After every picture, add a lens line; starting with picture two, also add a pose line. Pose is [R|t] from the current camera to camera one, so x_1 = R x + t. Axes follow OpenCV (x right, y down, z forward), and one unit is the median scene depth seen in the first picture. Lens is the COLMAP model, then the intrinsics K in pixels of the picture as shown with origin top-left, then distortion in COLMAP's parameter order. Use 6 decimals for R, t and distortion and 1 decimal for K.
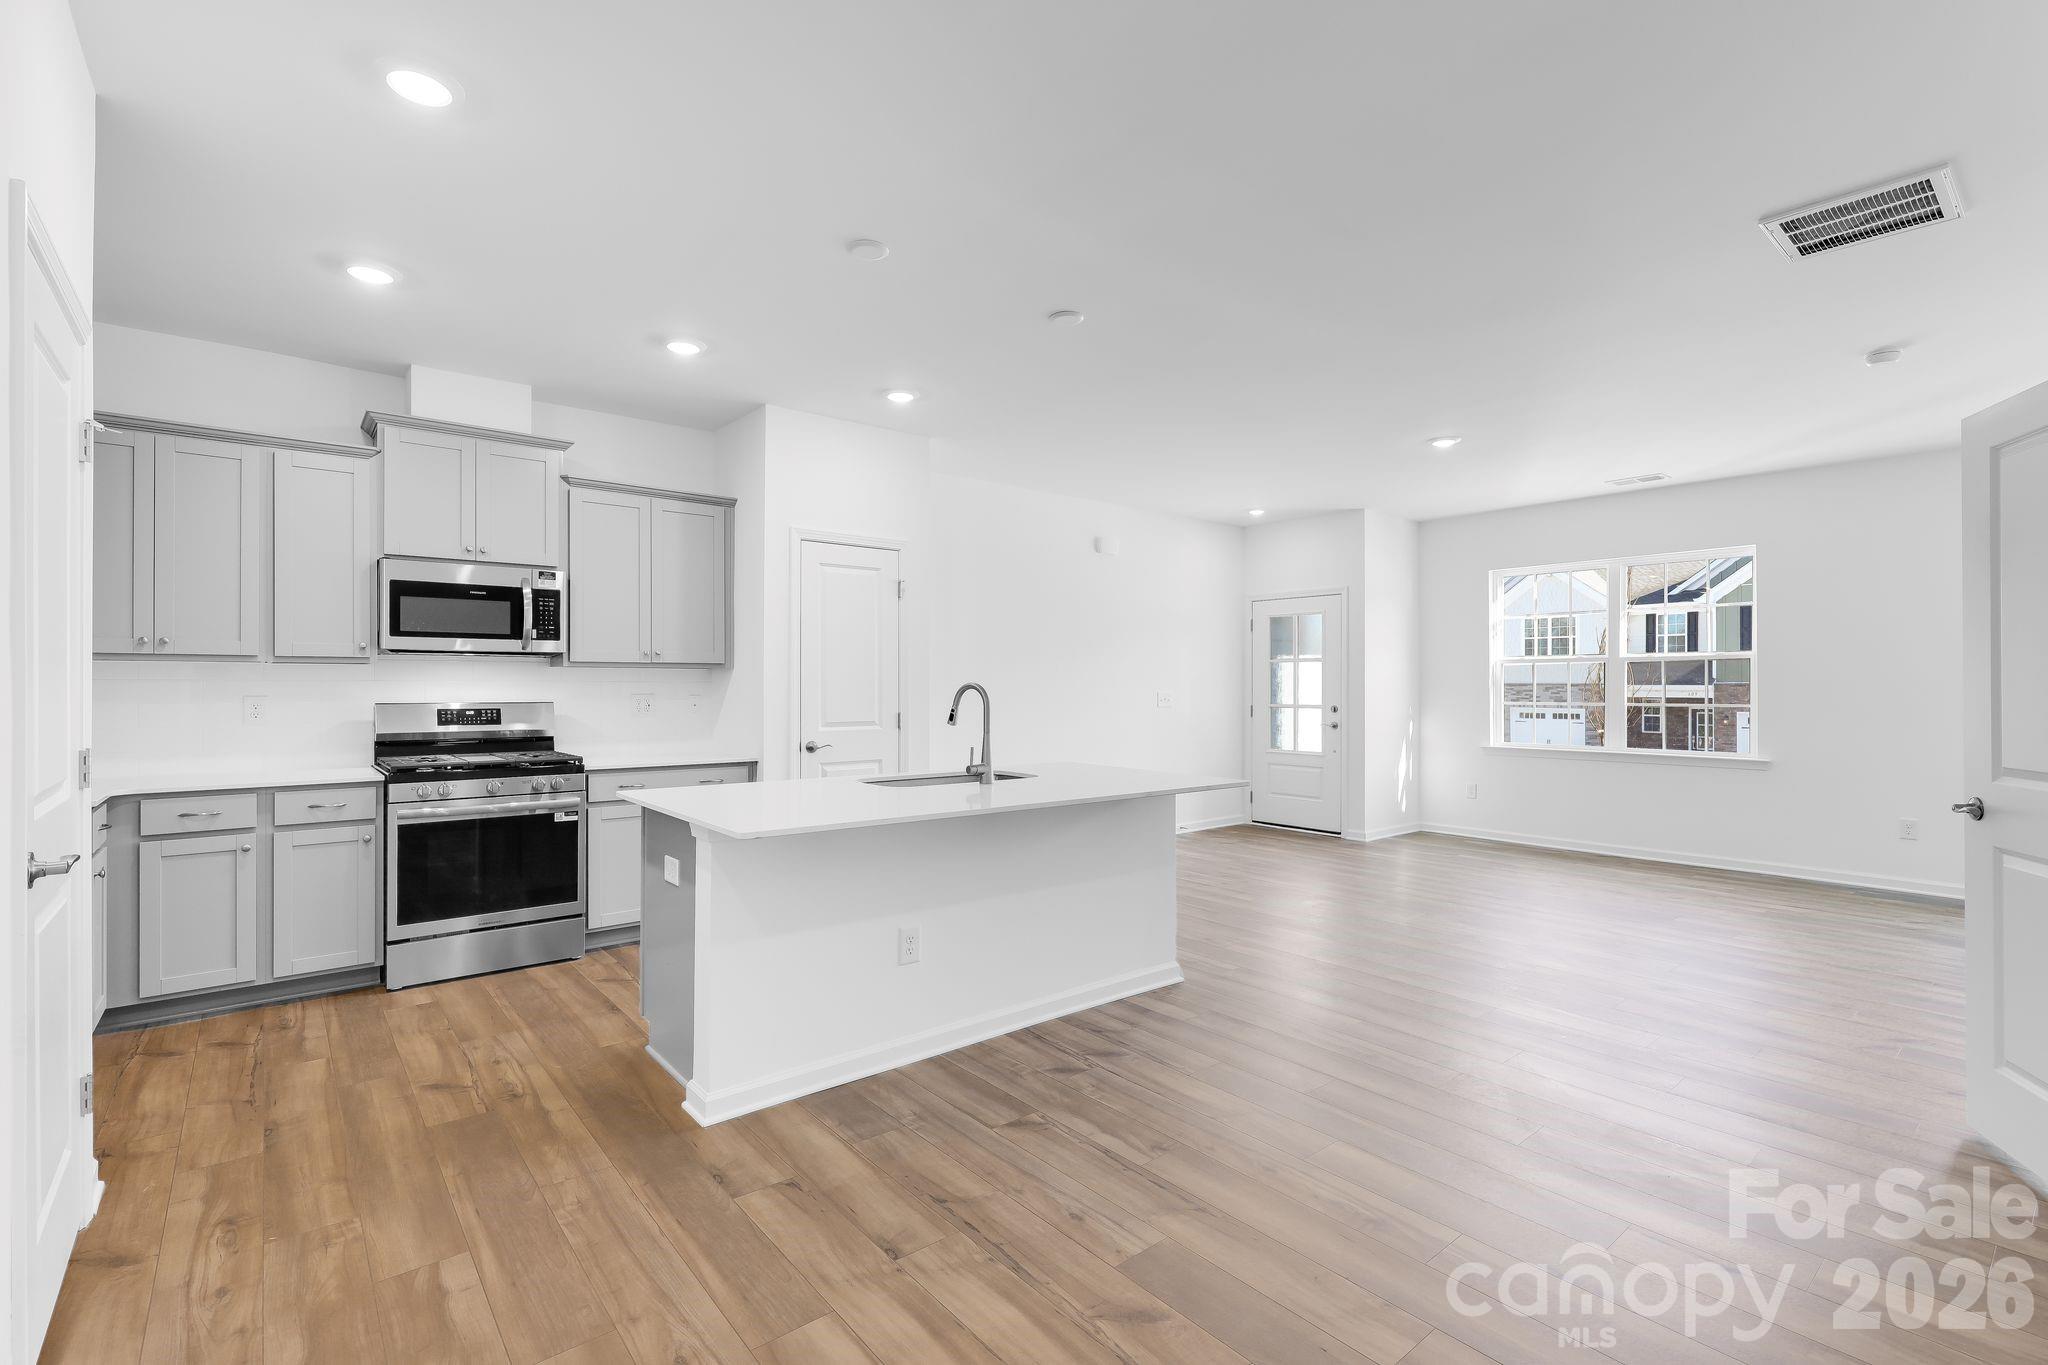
lens RADIAL K [[920.6, 0, 1024.0], [0, 920.6, 682.5], [0, 0, 1]] dist [0.001768, -0.000106]
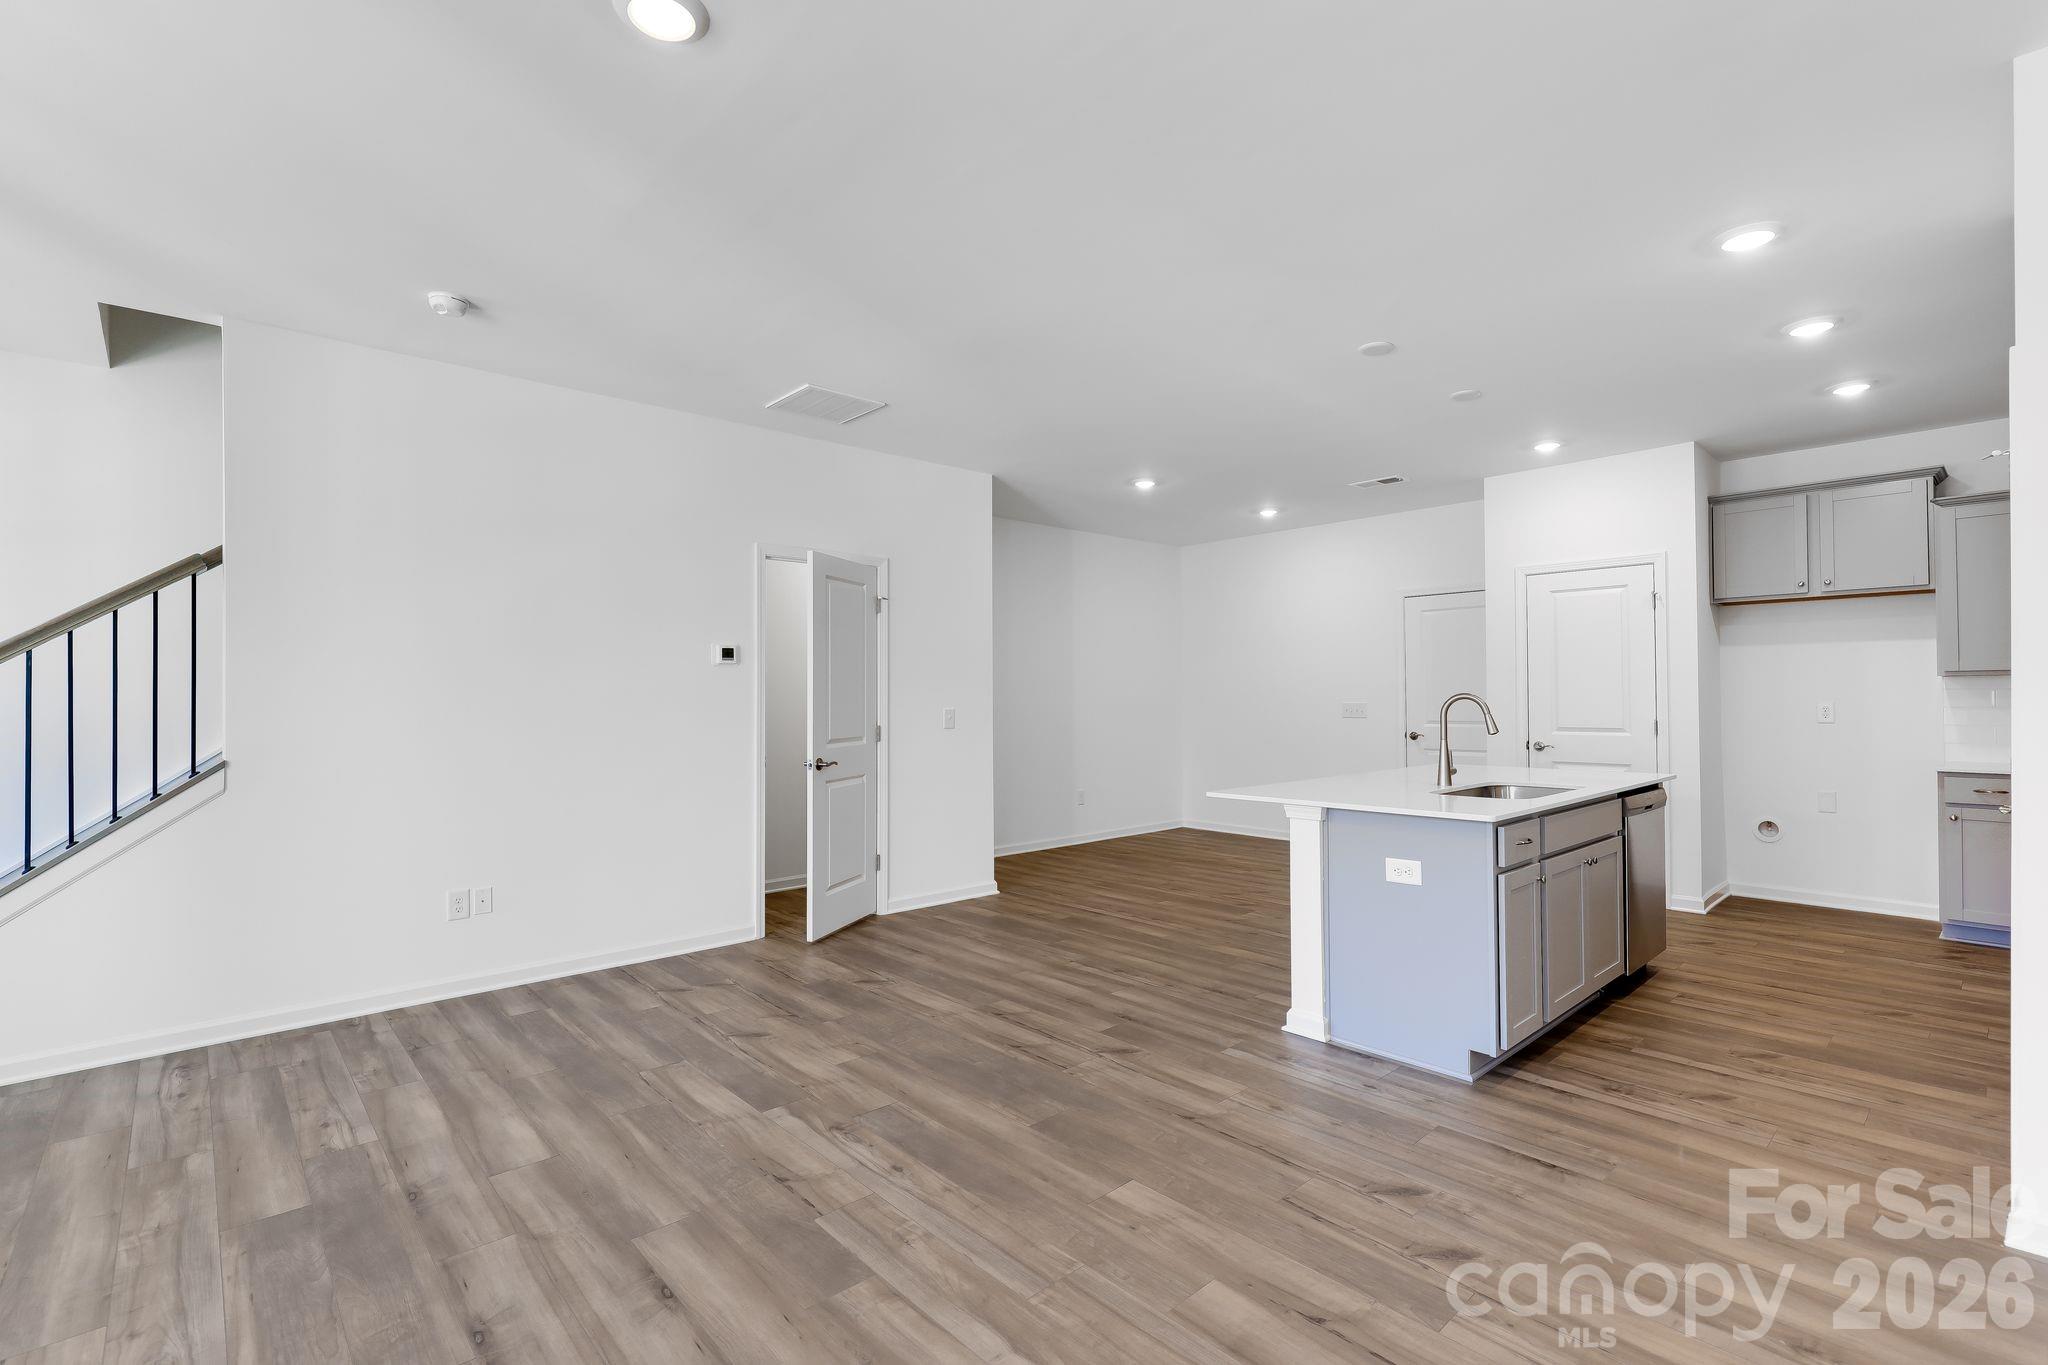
lens RADIAL K [[920.6, 0, 1024.0], [0, 920.6, 682.5], [0, 0, 1]] dist [0.001768, -0.000106]
pose [[-0.998416, 0.003470, -0.056162, 0.429651], [0.004038, 0.999942, -0.010004, -0.005688], [0.056124, -0.010215, -0.998372, 1.693571]]
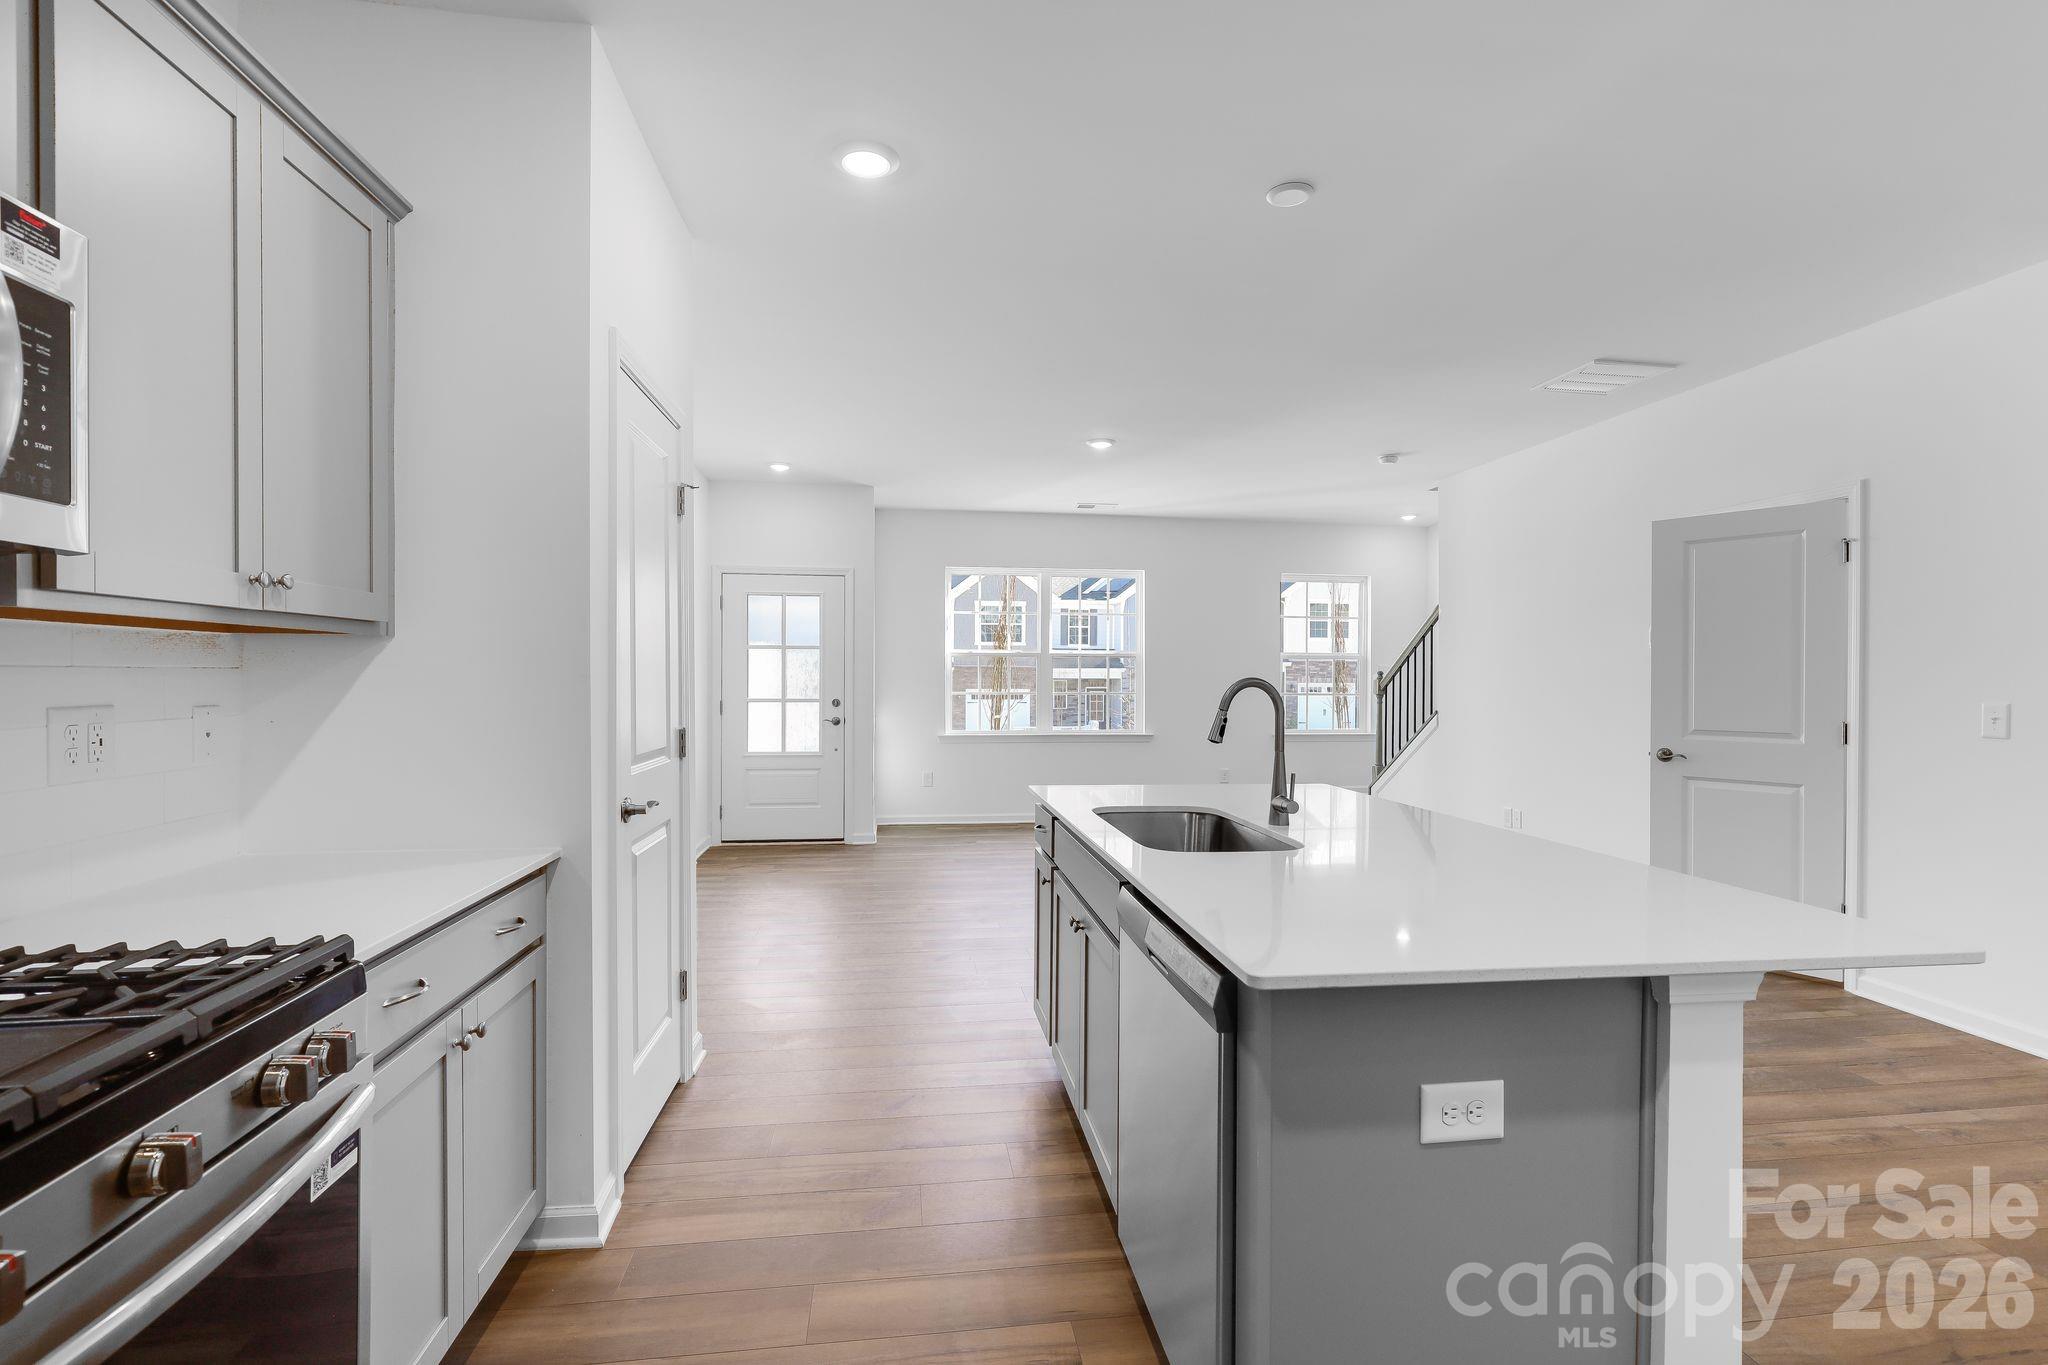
lens RADIAL K [[920.6, 0, 1024.0], [0, 920.6, 682.5], [0, 0, 1]] dist [0.001768, -0.000106]
pose [[0.523124, -0.003995, 0.852247, -0.593221], [-0.007106, 0.999934, 0.009048, -0.000829], [-0.852227, -0.010789, 0.523061, 0.657979]]
